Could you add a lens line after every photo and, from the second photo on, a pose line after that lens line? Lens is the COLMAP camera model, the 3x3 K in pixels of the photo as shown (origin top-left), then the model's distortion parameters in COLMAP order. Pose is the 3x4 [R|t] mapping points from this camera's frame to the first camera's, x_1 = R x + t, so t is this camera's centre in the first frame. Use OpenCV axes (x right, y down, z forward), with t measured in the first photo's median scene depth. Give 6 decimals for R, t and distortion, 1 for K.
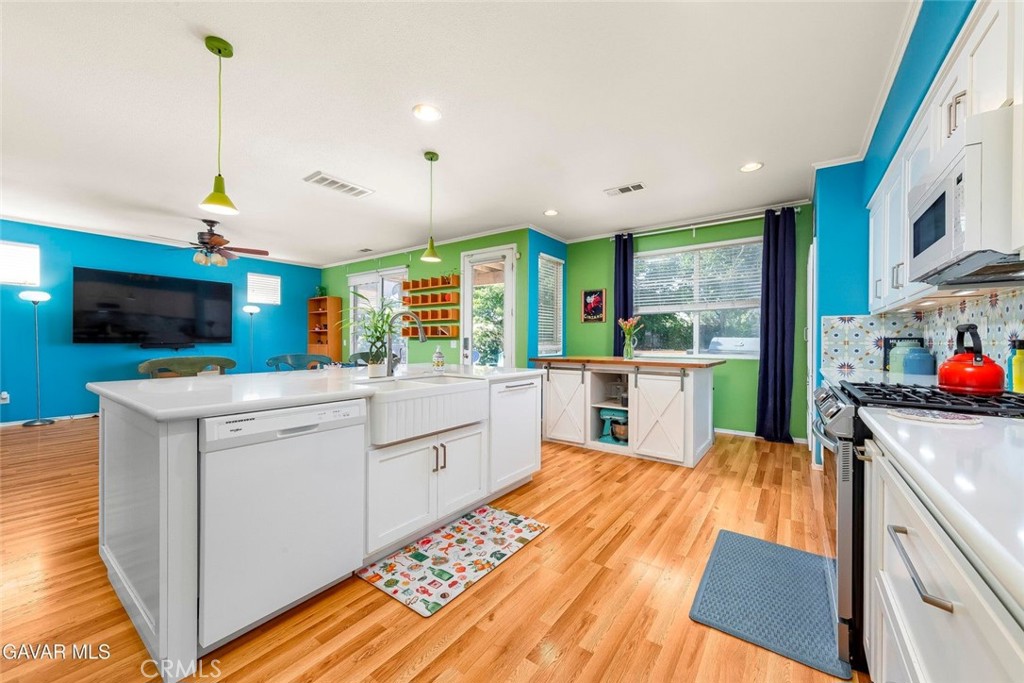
lens RADIAL K [[387.2, 0, 512.0], [0, 387.2, 341.5], [0, 0, 1]] dist [0.001079, 0.000023]
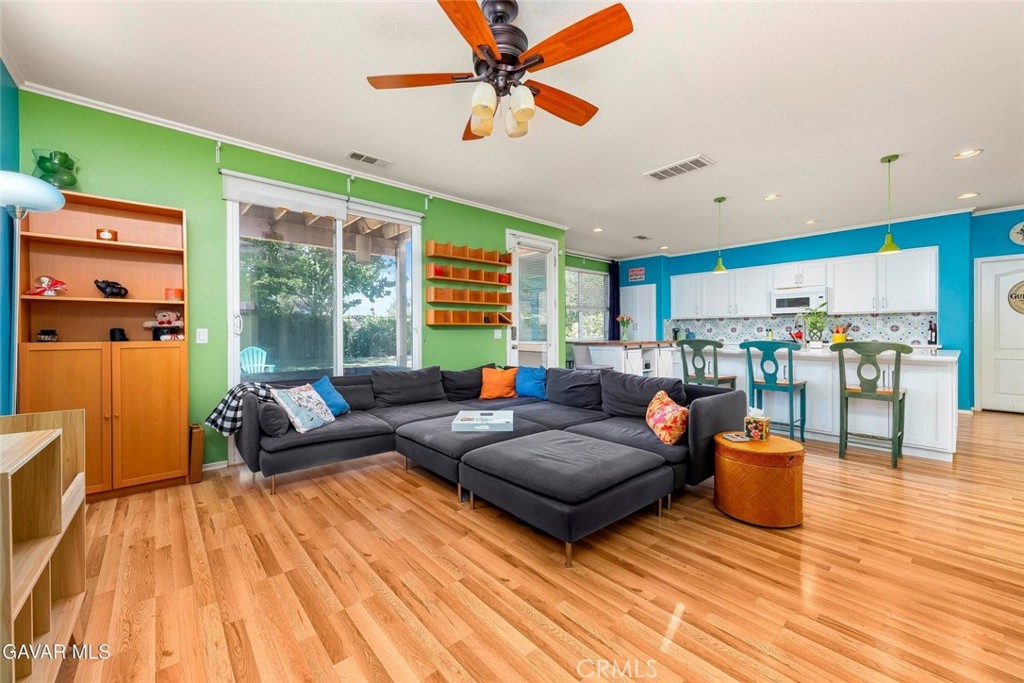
lens RADIAL K [[401.4, 0, 512.7], [0, 401.4, 333.6], [0, 0, 1]] dist [0.000391, 0.000081]
pose [[0.213831, -0.010028, 0.976819, -1.159119], [0.004563, 0.999947, 0.009267, -0.002707], [-0.976860, 0.002475, 0.213865, 0.911505]]
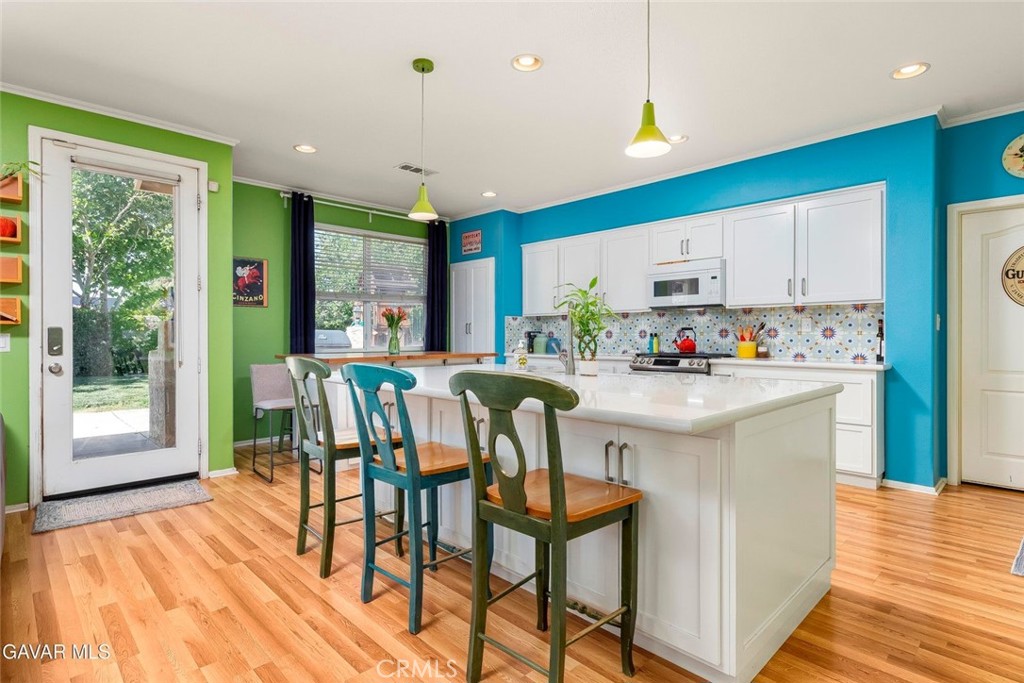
lens RADIAL K [[525.8, 0, 515.2], [0, 525.8, 336.4], [0, 0, 1]] dist [-0.001289, 0.000098]
pose [[0.157250, -0.008097, 0.987526, -0.707271], [0.001466, 0.999967, 0.007966, -0.004097], [-0.987558, 0.000195, 0.157257, 0.443933]]
